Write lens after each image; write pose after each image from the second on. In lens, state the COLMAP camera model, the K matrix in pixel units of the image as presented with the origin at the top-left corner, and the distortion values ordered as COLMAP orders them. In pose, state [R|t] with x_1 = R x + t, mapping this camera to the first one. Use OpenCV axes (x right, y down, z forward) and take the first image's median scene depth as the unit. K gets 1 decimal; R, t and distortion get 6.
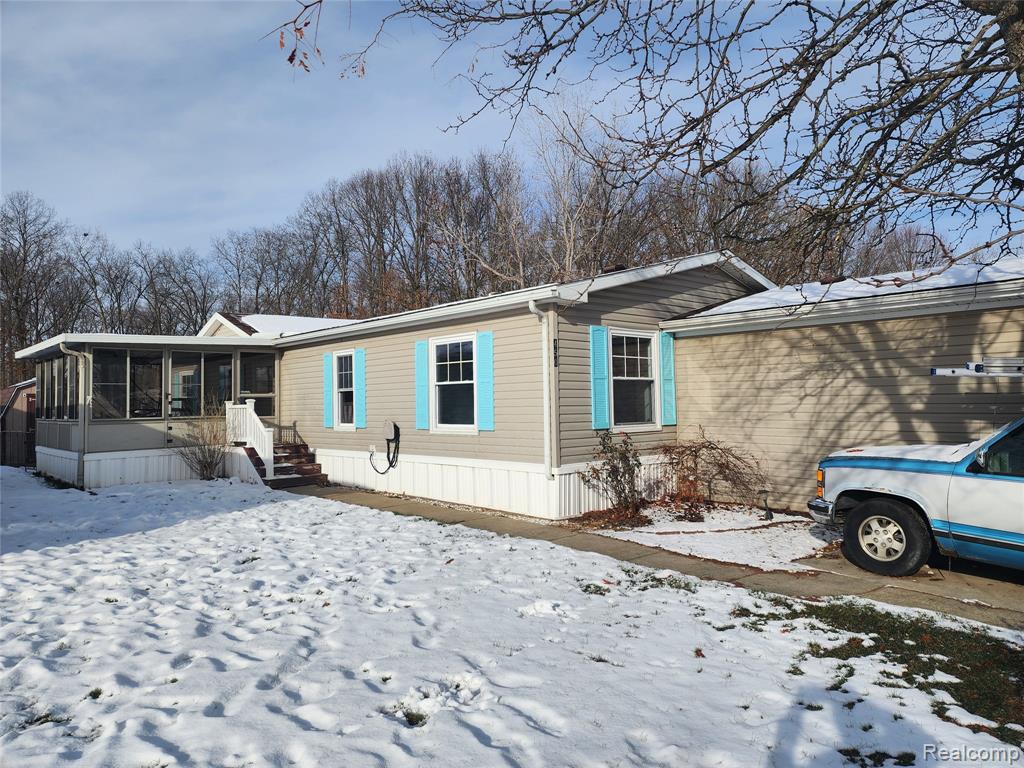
lens RADIAL K [[679.6, 0, 512.0], [0, 679.6, 384.0], [0, 0, 1]] dist [0.124632, -0.100746]
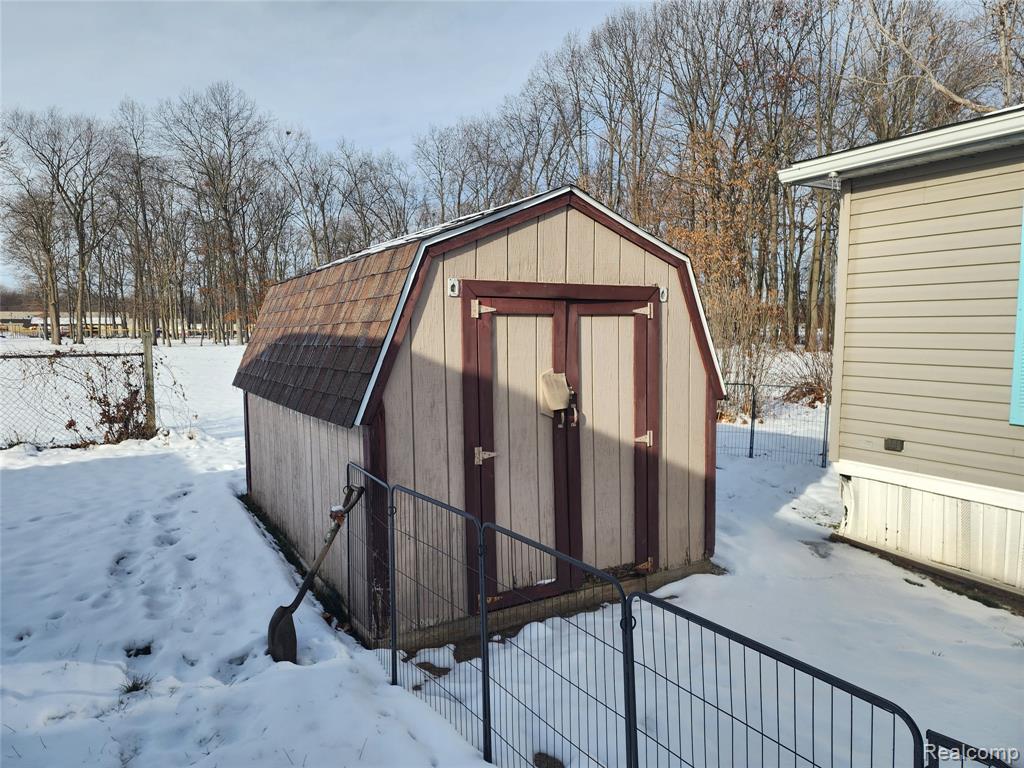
lens RADIAL K [[684.2, 0, 509.3], [0, 684.2, 396.1], [0, 0, 1]] dist [0.127482, -0.100497]
pose [[0.974798, 0.029379, -0.221147, -0.802217], [-0.001079, 0.991900, 0.127014, 0.027276], [0.223087, -0.123574, 0.966934, 1.029810]]
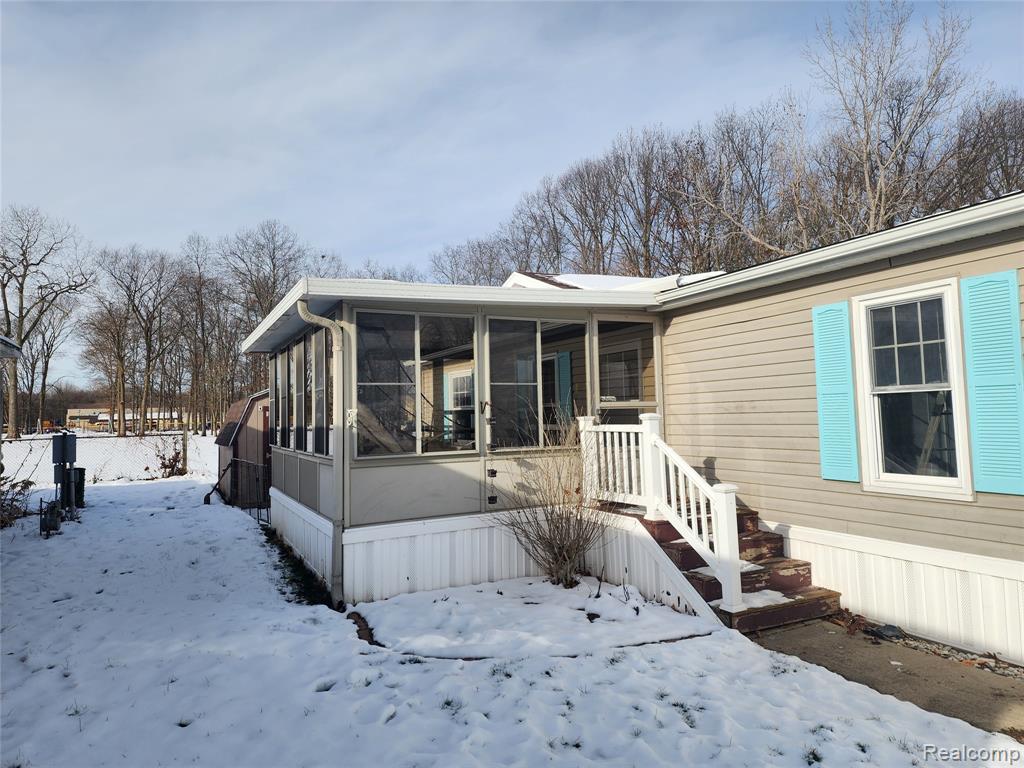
lens RADIAL K [[679.6, 0, 512.0], [0, 679.6, 384.0], [0, 0, 1]] dist [0.124632, -0.100746]
pose [[0.961409, -0.020564, -0.274353, -0.306434], [0.017067, 0.999740, -0.015128, 0.007183], [0.274592, 0.009862, 0.961510, 0.481883]]
